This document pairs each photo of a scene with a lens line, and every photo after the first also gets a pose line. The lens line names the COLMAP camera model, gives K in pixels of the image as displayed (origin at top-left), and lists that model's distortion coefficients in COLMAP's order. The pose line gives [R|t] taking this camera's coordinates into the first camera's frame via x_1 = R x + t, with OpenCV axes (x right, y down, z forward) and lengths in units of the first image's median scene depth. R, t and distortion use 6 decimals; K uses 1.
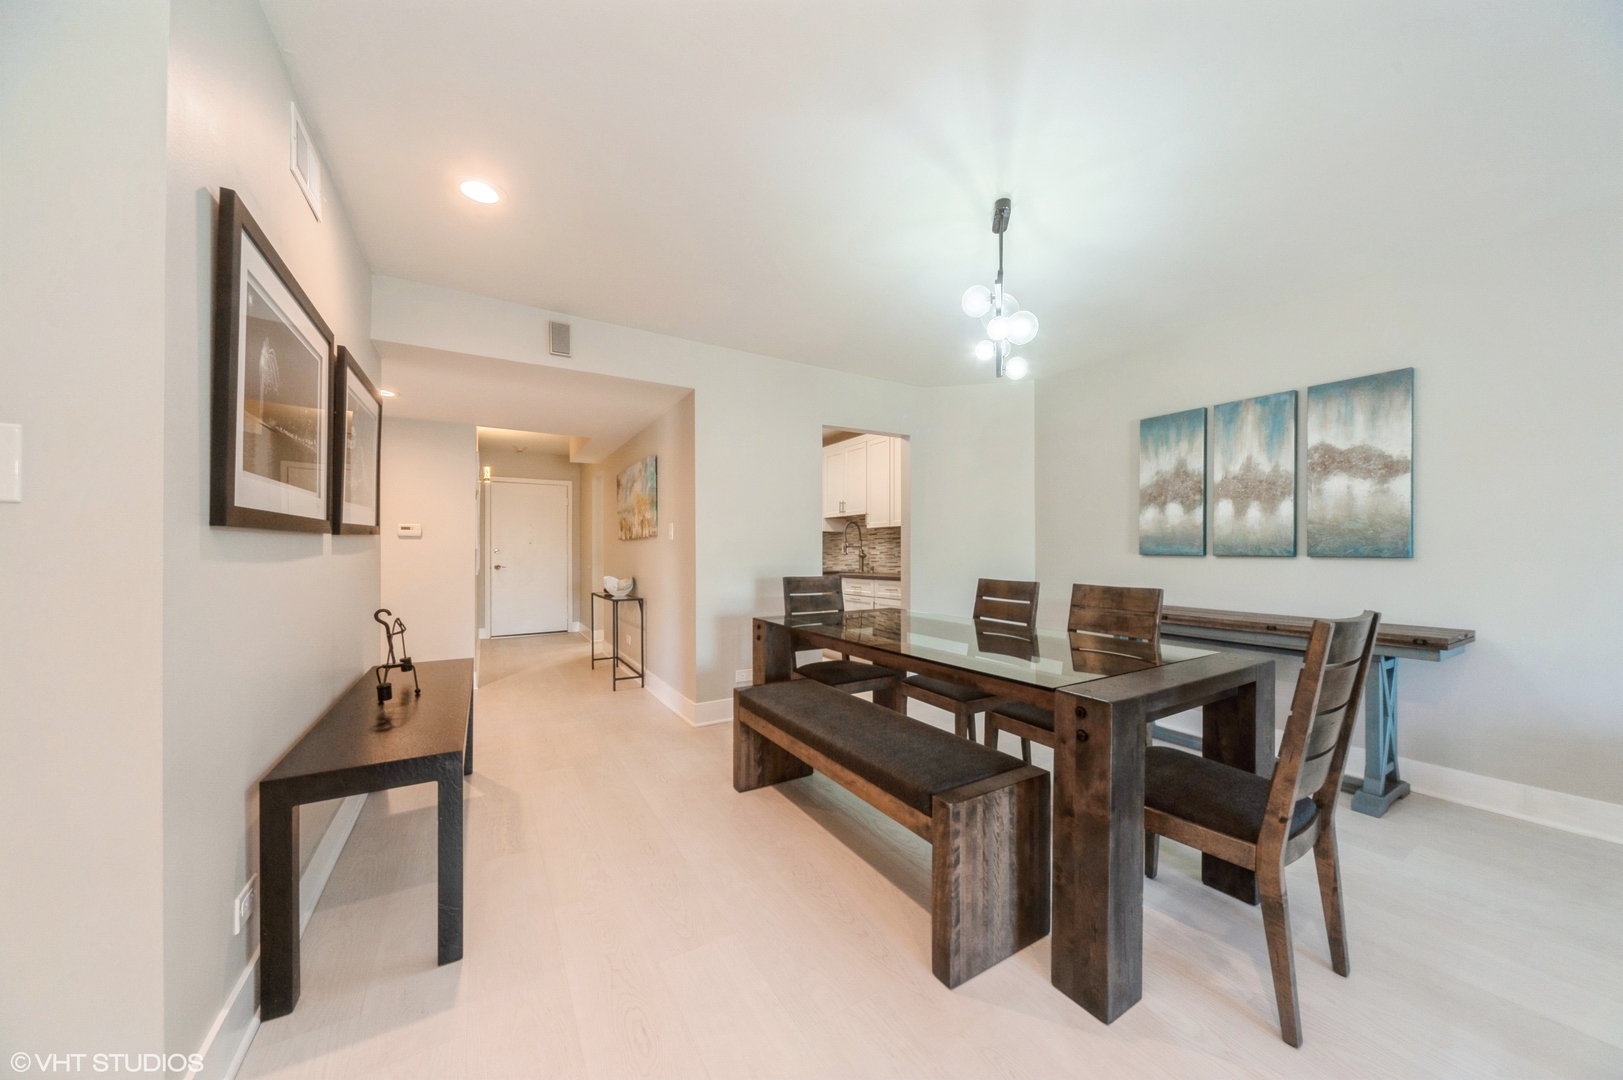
lens RADIAL K [[552.4, 0, 816.9], [0, 552.4, 548.9], [0, 0, 1]] dist [0.004275, -0.001295]
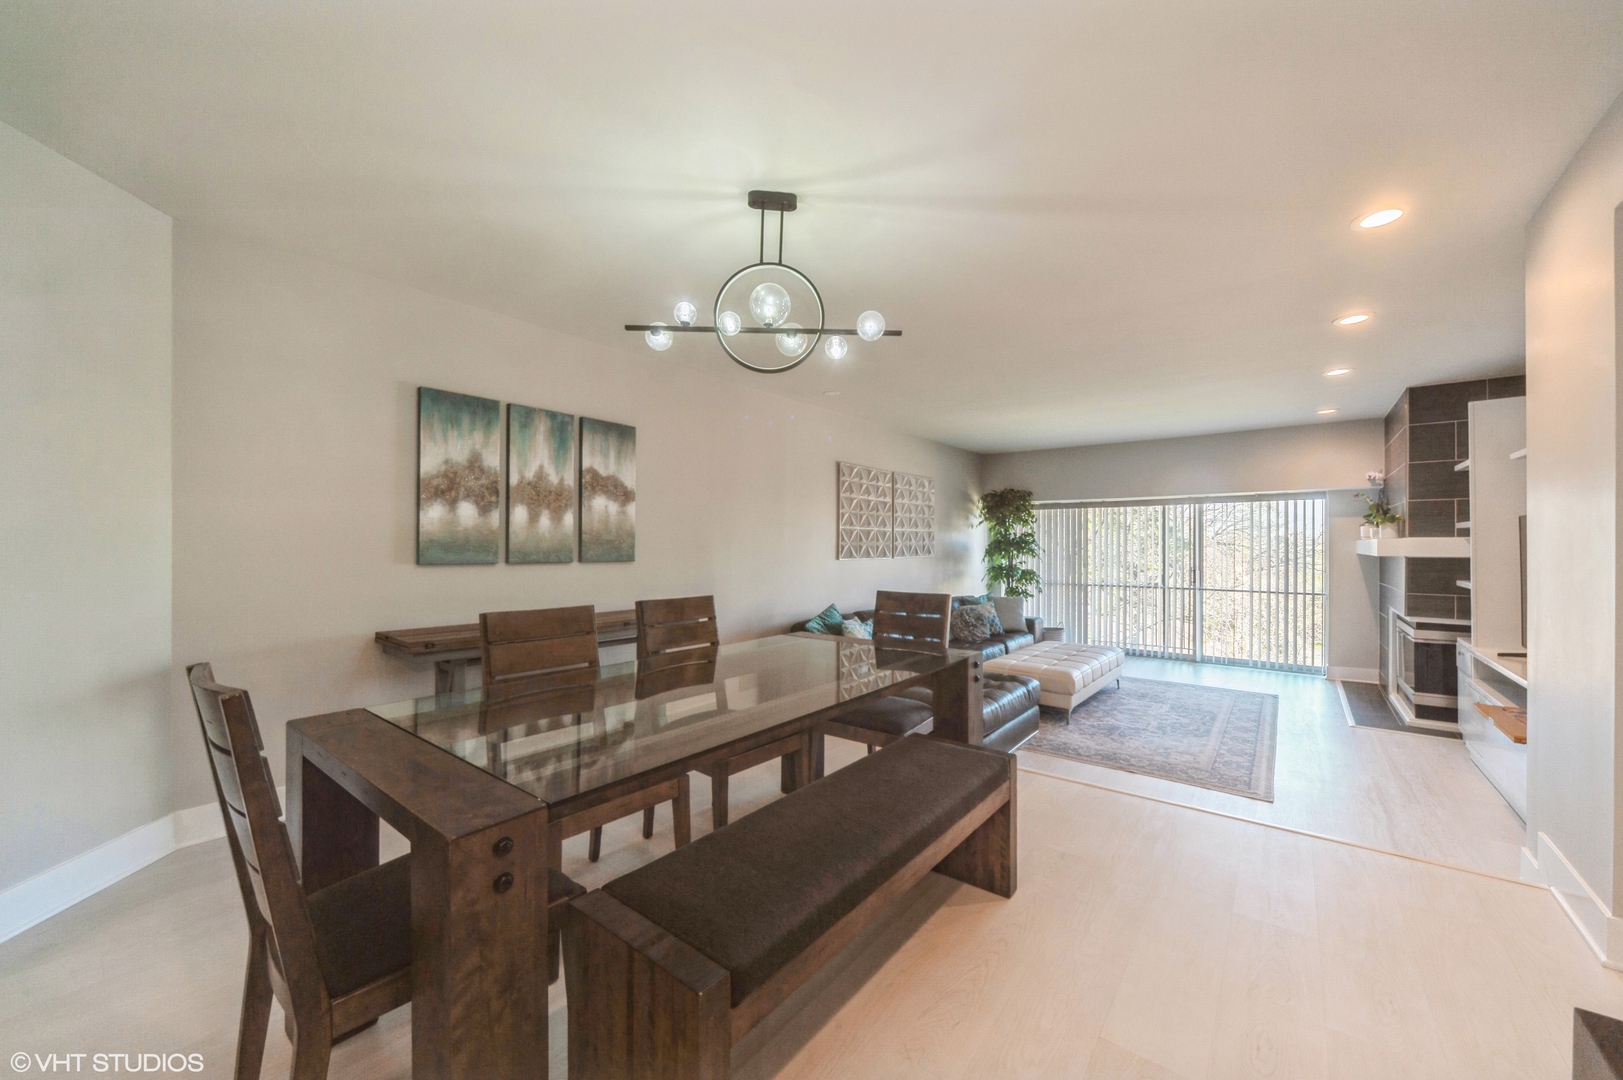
lens RADIAL K [[605.3, 0, 822.0], [0, 605.3, 541.6], [0, 0, 1]] dist [-0.006940, -0.000234]
pose [[-0.357270, 0.003345, 0.933995, -0.508045], [-0.010017, 0.999922, -0.007413, -0.025823], [-0.933947, -0.012005, -0.357209, 1.031219]]
